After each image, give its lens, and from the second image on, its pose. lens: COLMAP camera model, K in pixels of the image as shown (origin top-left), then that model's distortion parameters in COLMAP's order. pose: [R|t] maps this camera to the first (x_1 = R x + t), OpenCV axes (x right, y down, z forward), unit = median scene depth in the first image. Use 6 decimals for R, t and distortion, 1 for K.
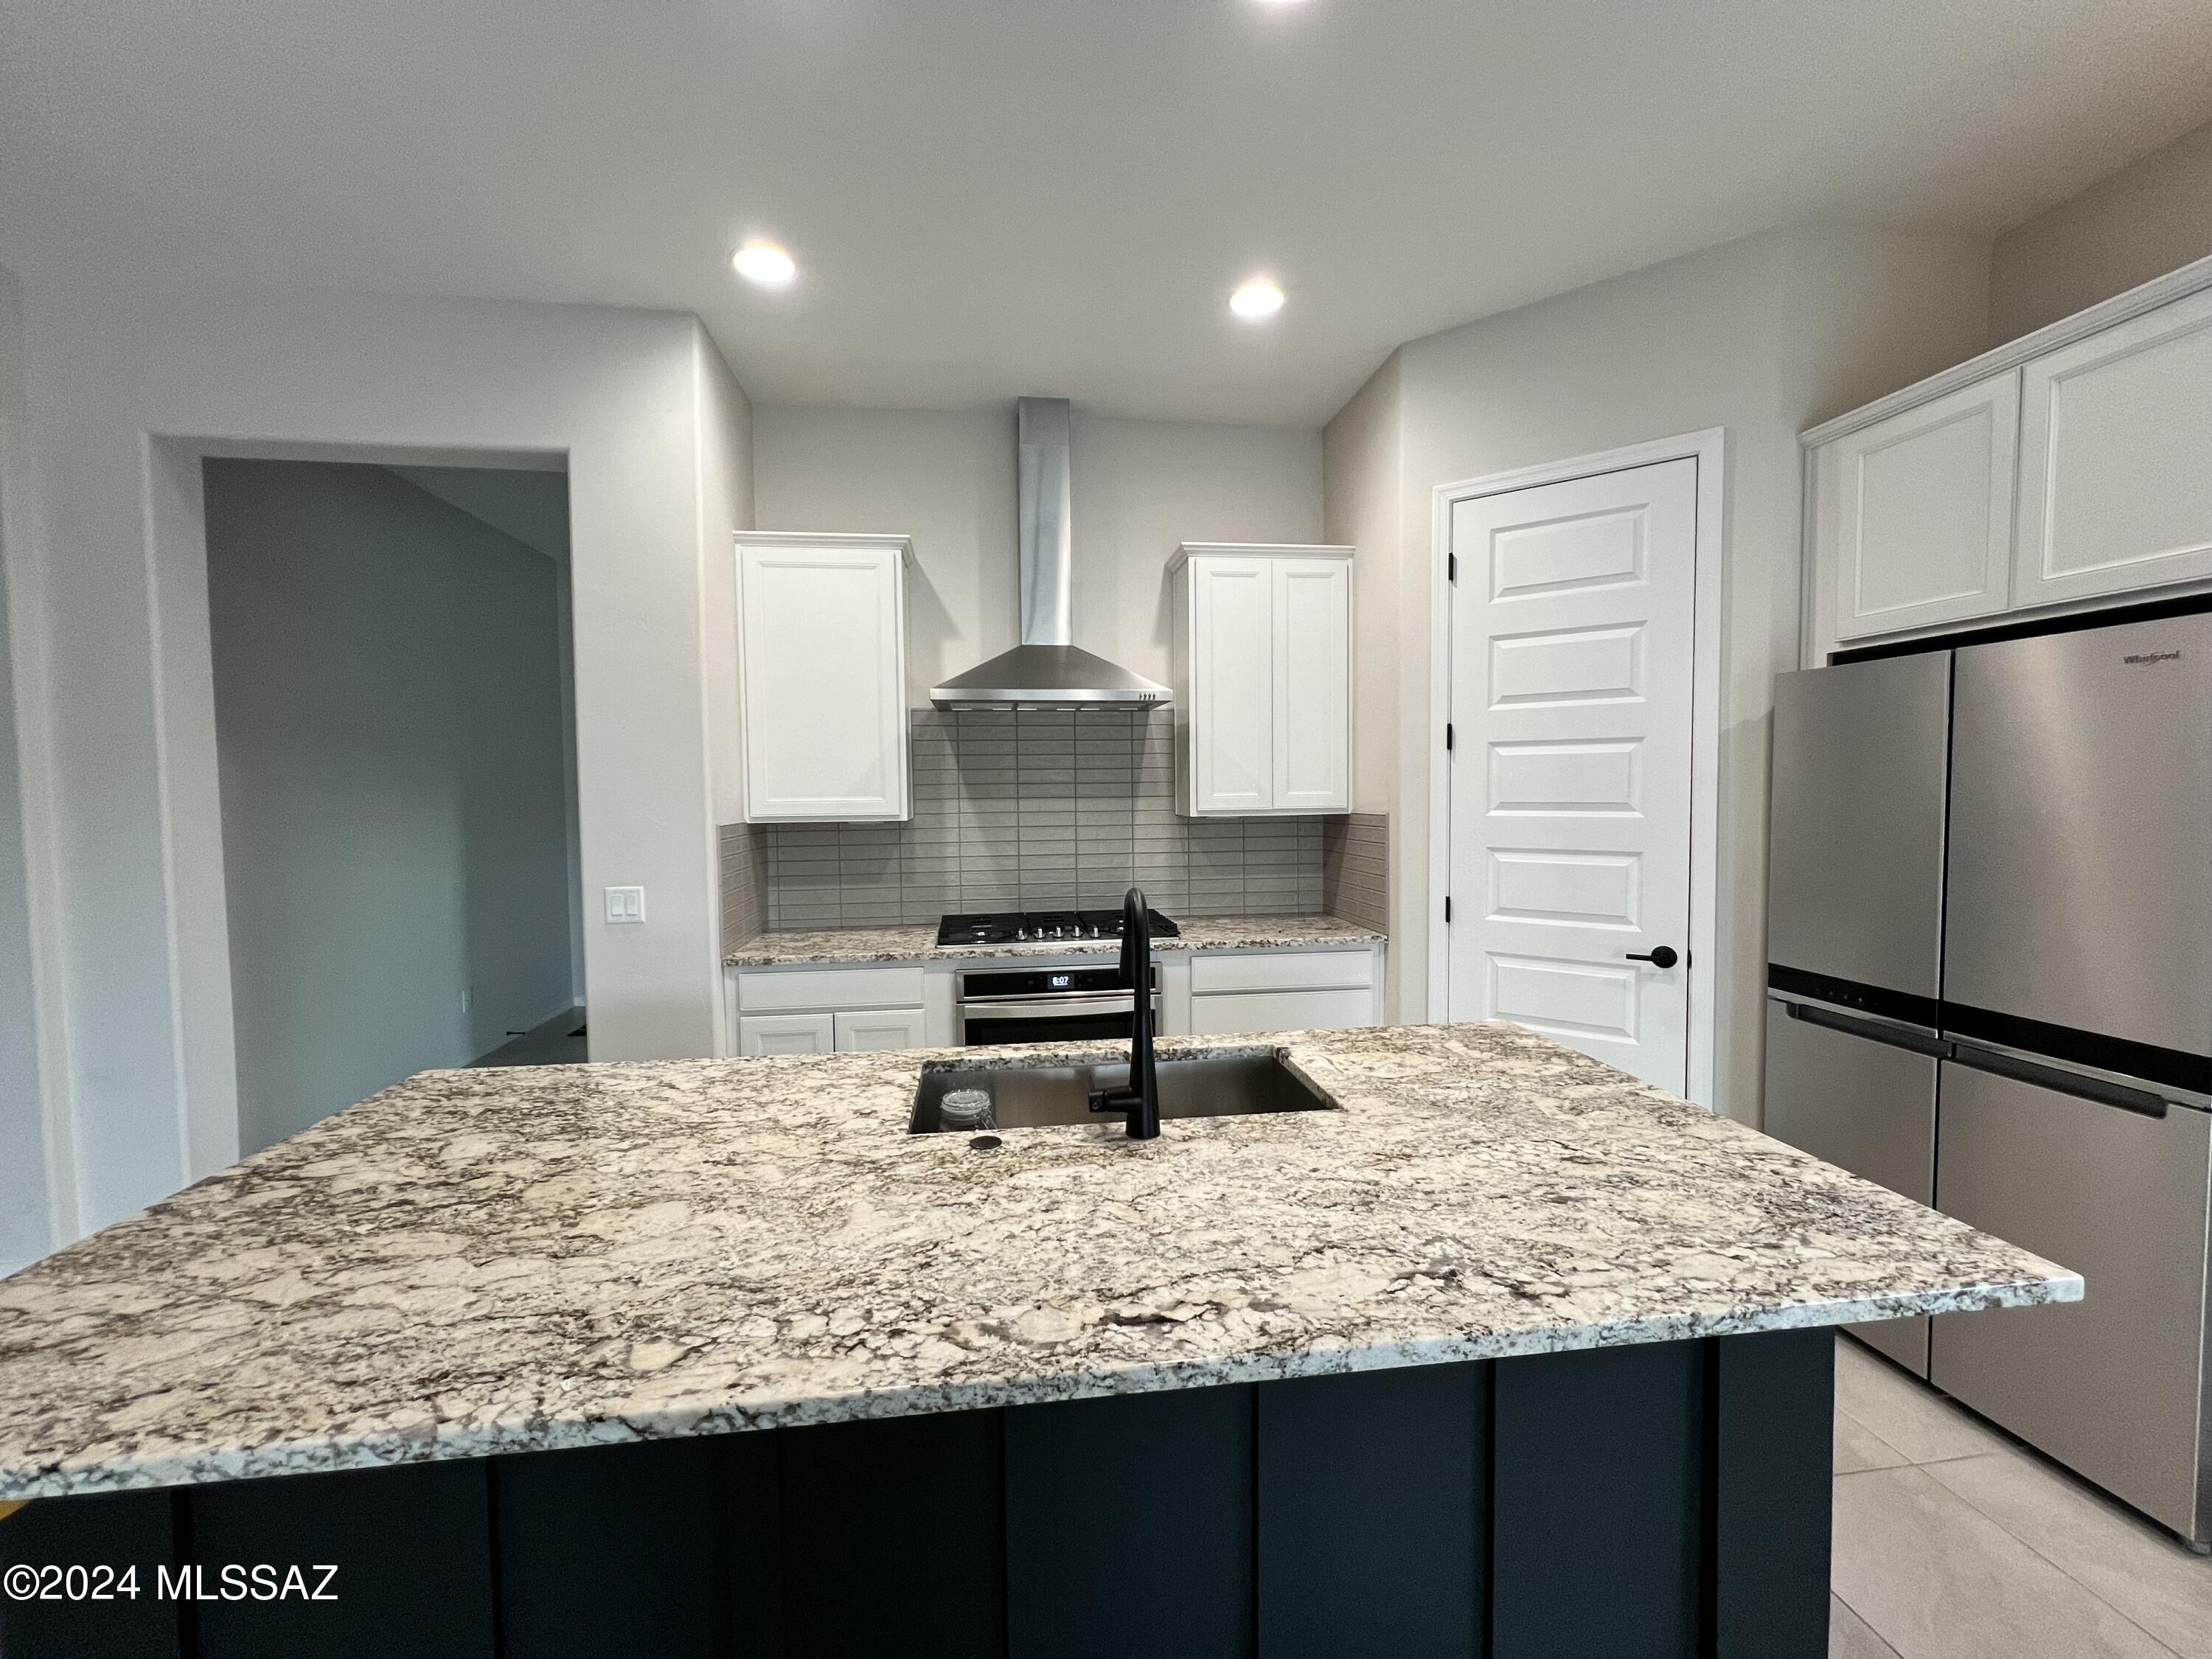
lens RADIAL K [[881.4, 0, 1099.5], [0, 881.4, 828.7], [0, 0, 1]] dist [-0.001538, 0.000140]
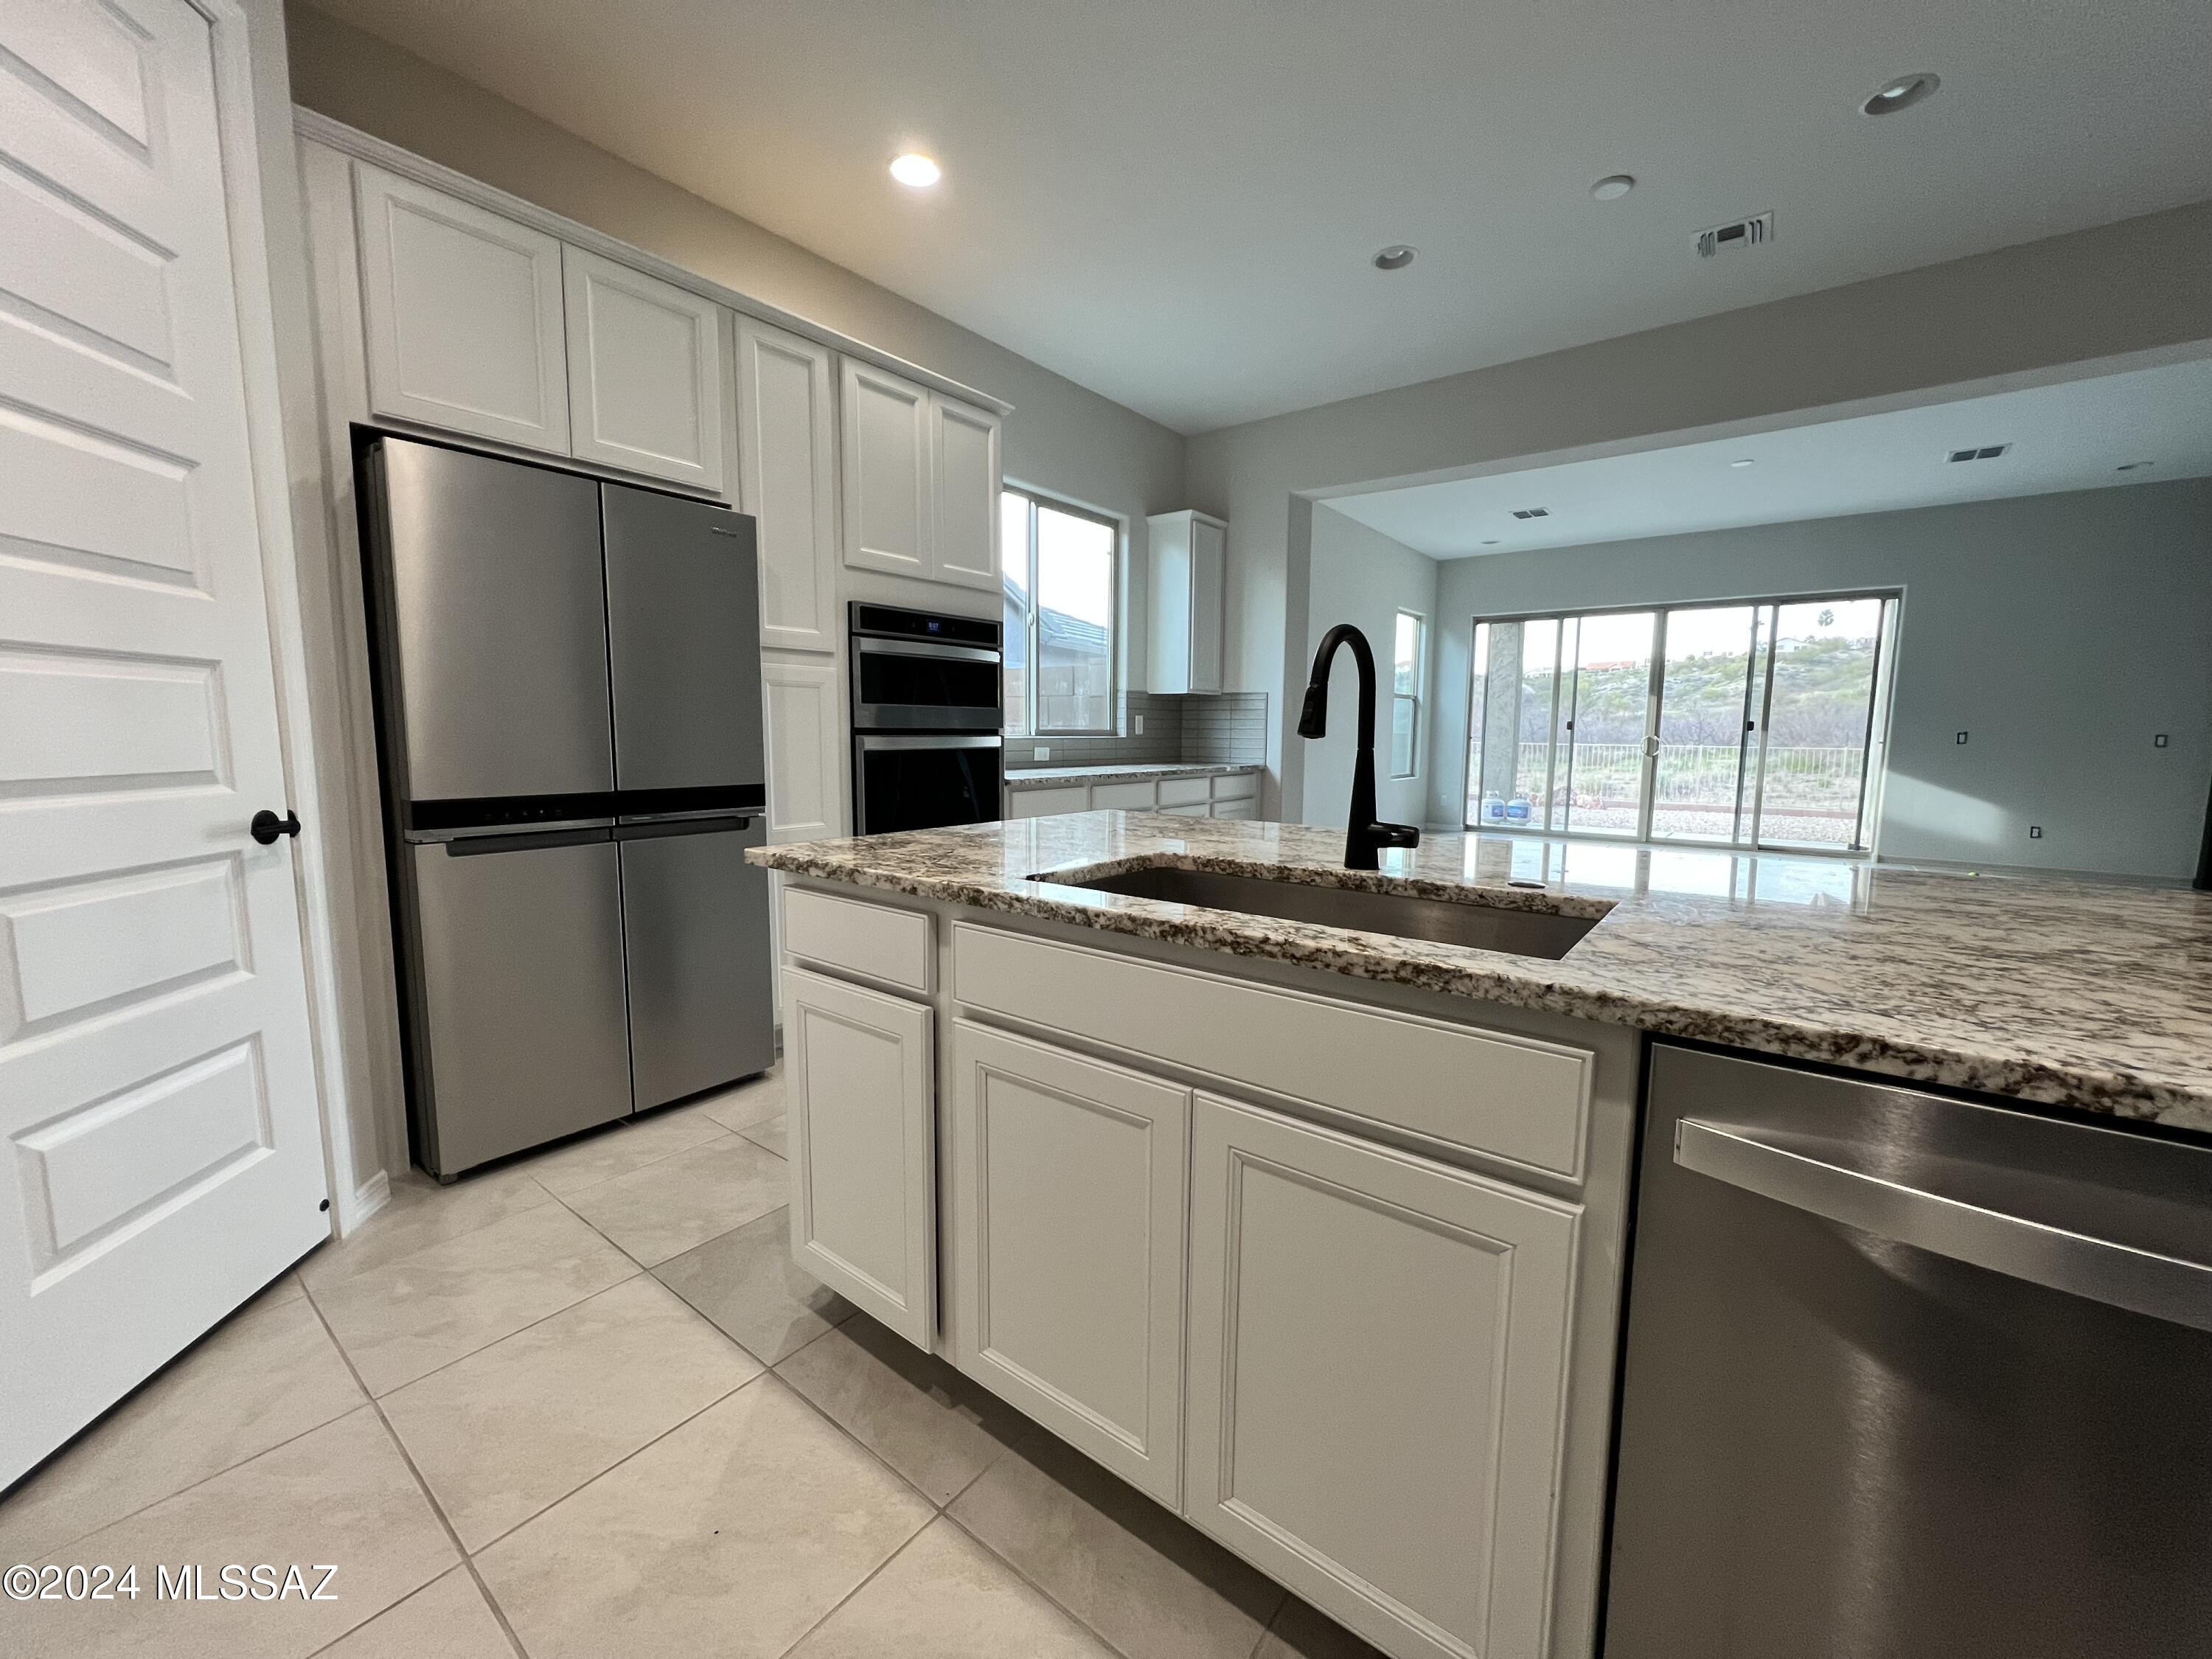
lens RADIAL K [[881.4, 0, 1095.5], [0, 881.4, 821.6], [0, 0, 1]] dist [-0.001538, 0.000140]
pose [[-0.696035, -0.069769, 0.714610, -0.324303], [0.031765, 0.991301, 0.127723, 0.106302], [-0.717305, 0.111599, -0.687764, 1.357138]]
